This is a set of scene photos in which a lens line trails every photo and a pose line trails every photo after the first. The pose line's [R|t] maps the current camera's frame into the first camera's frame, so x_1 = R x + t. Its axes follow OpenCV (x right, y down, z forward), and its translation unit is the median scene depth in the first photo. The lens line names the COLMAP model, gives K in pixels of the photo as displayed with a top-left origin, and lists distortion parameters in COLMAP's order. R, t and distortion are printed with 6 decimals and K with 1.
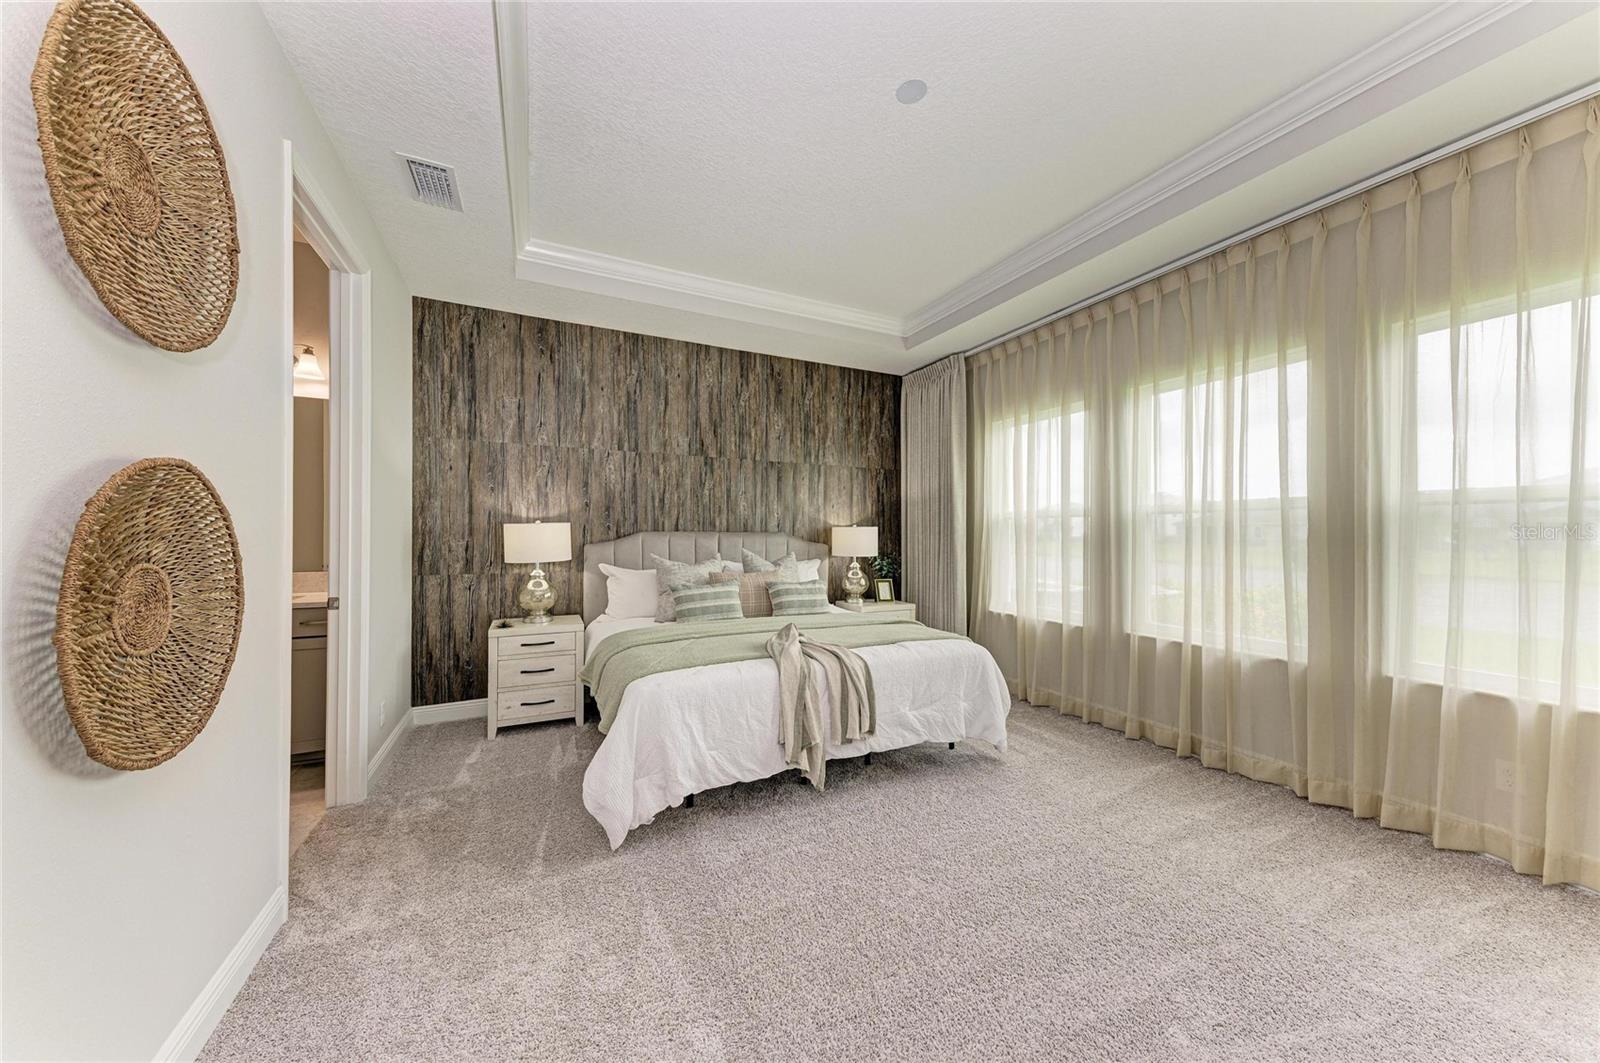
lens RADIAL K [[540.3, 0, 801.4], [0, 540.3, 535.6], [0, 0, 1]] dist [0.001559, 0.000058]
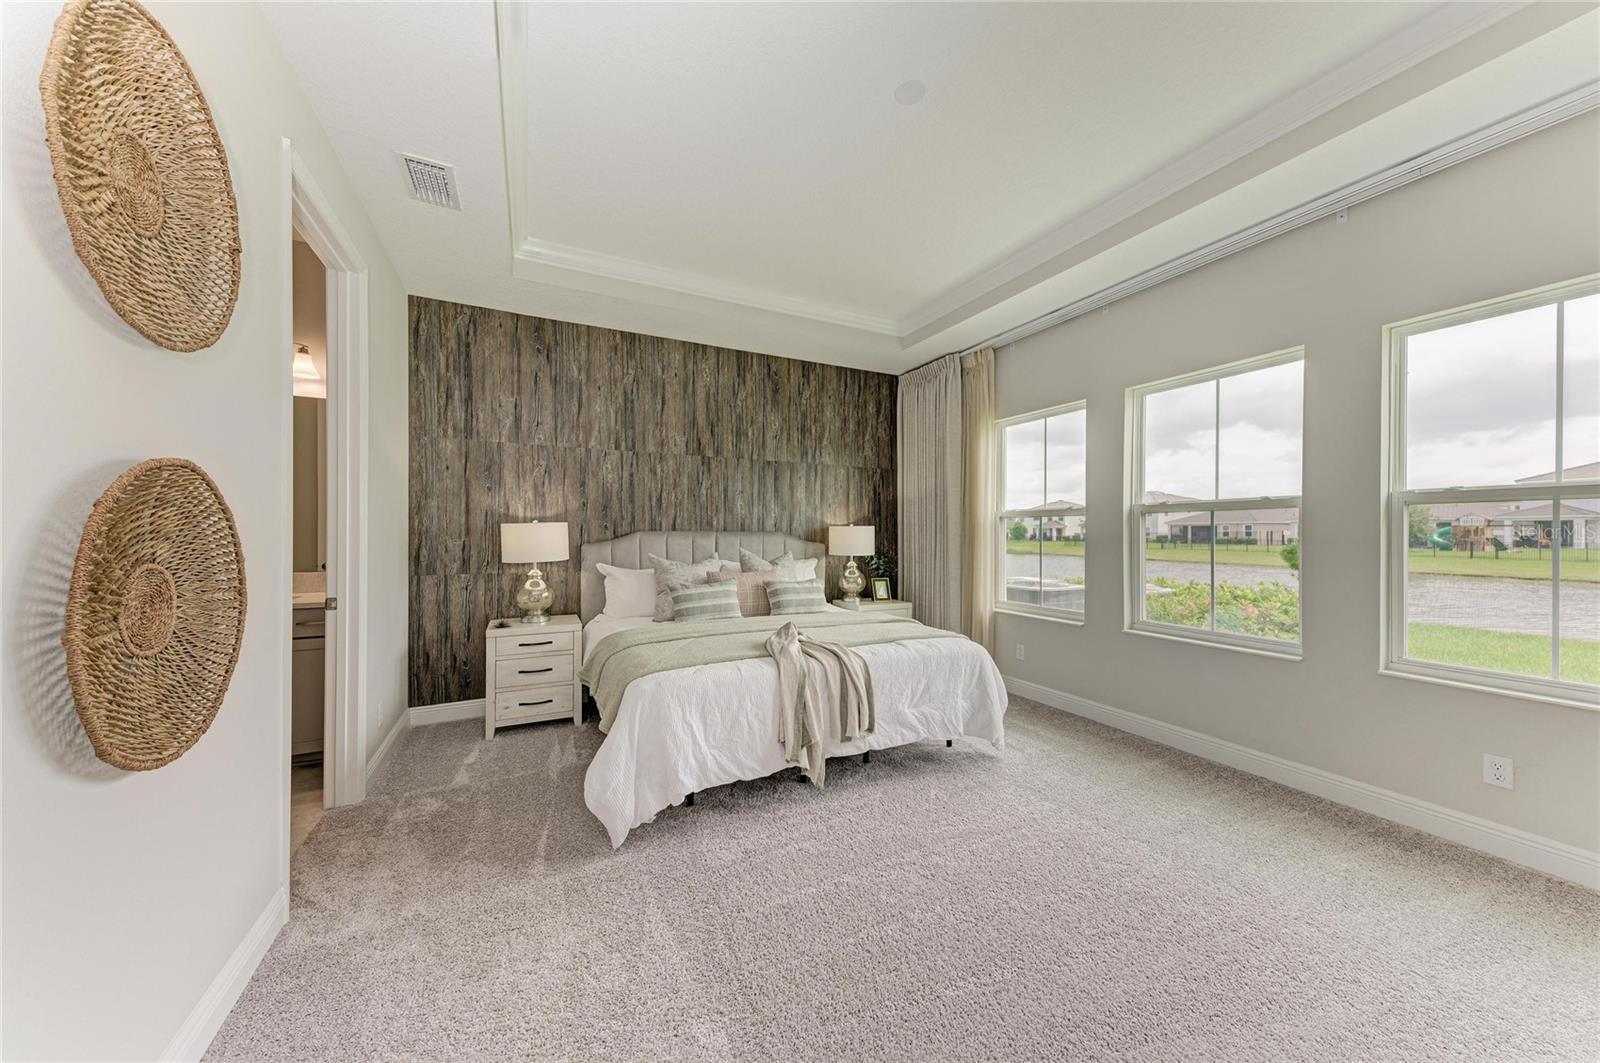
lens RADIAL K [[540.3, 0, 801.4], [0, 540.3, 535.6], [0, 0, 1]] dist [0.001559, 0.000058]
pose [[0.999950, -0.001750, 0.009867, -0.010134], [0.001736, 0.999997, 0.001414, -0.000096], [-0.009870, -0.001397, 0.999950, -0.005053]]
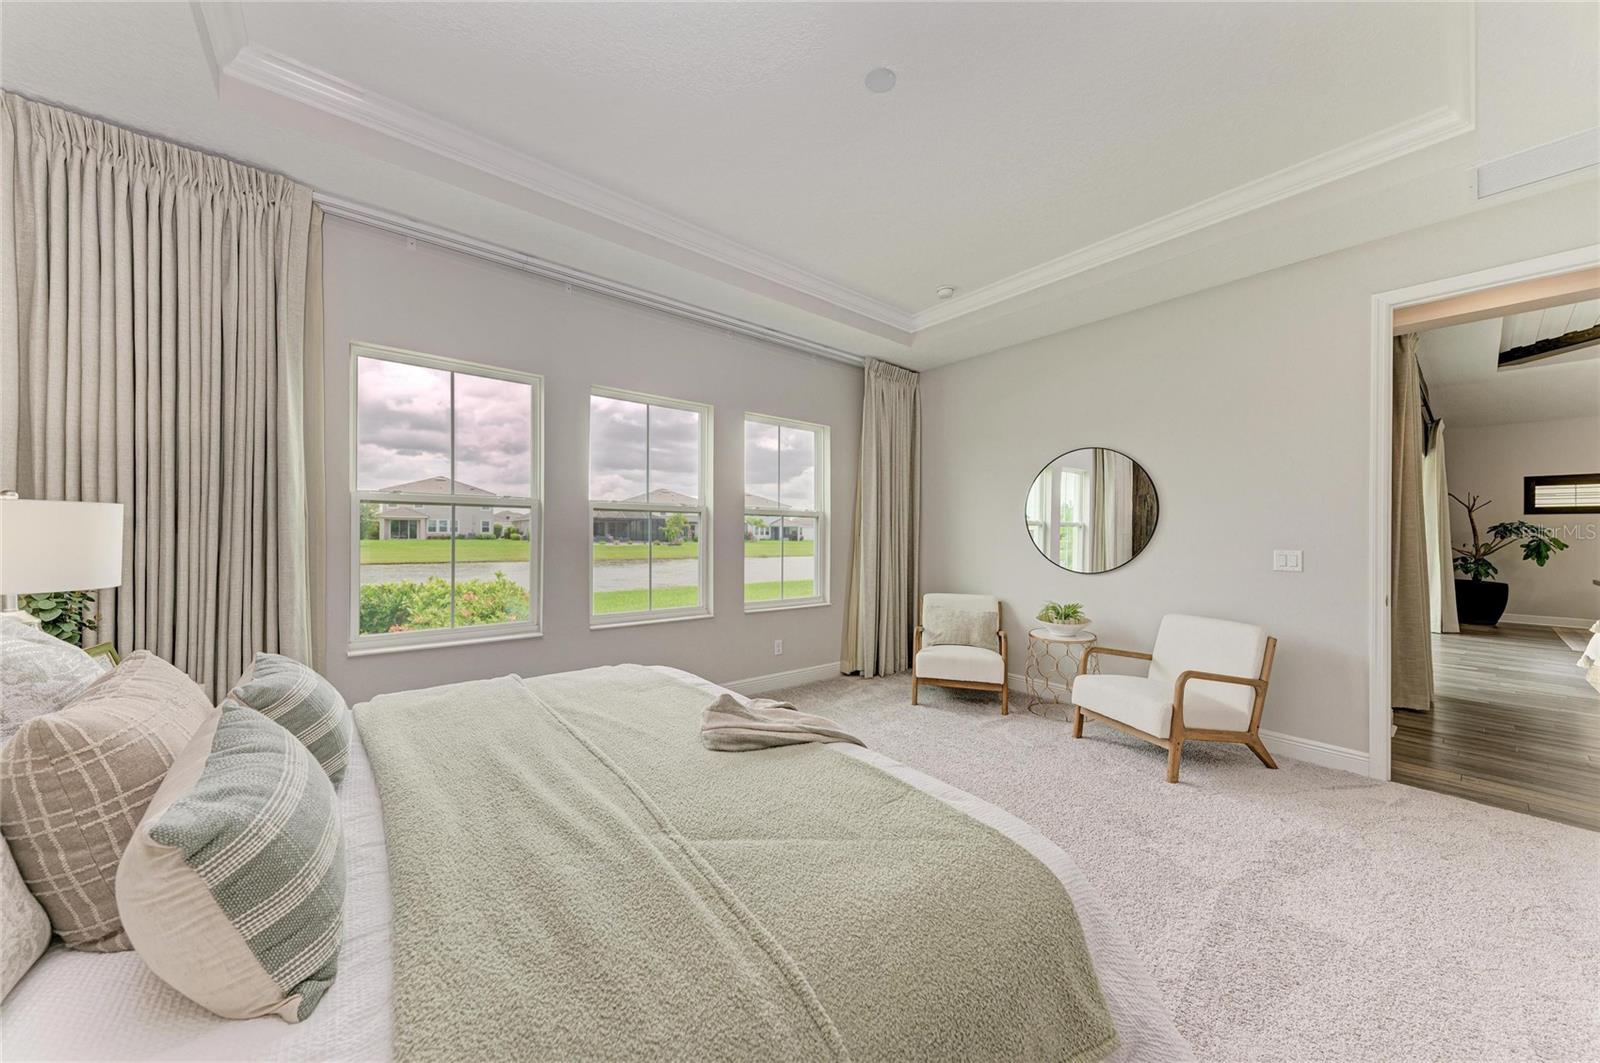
lens RADIAL K [[540.3, 0, 801.4], [0, 540.3, 535.6], [0, 0, 1]] dist [0.001559, 0.000058]
pose [[-0.230322, -0.011976, 0.973041, -0.864945], [-0.007912, 0.999914, 0.010433, -0.011140], [-0.973082, -0.005296, -0.230397, 1.596762]]
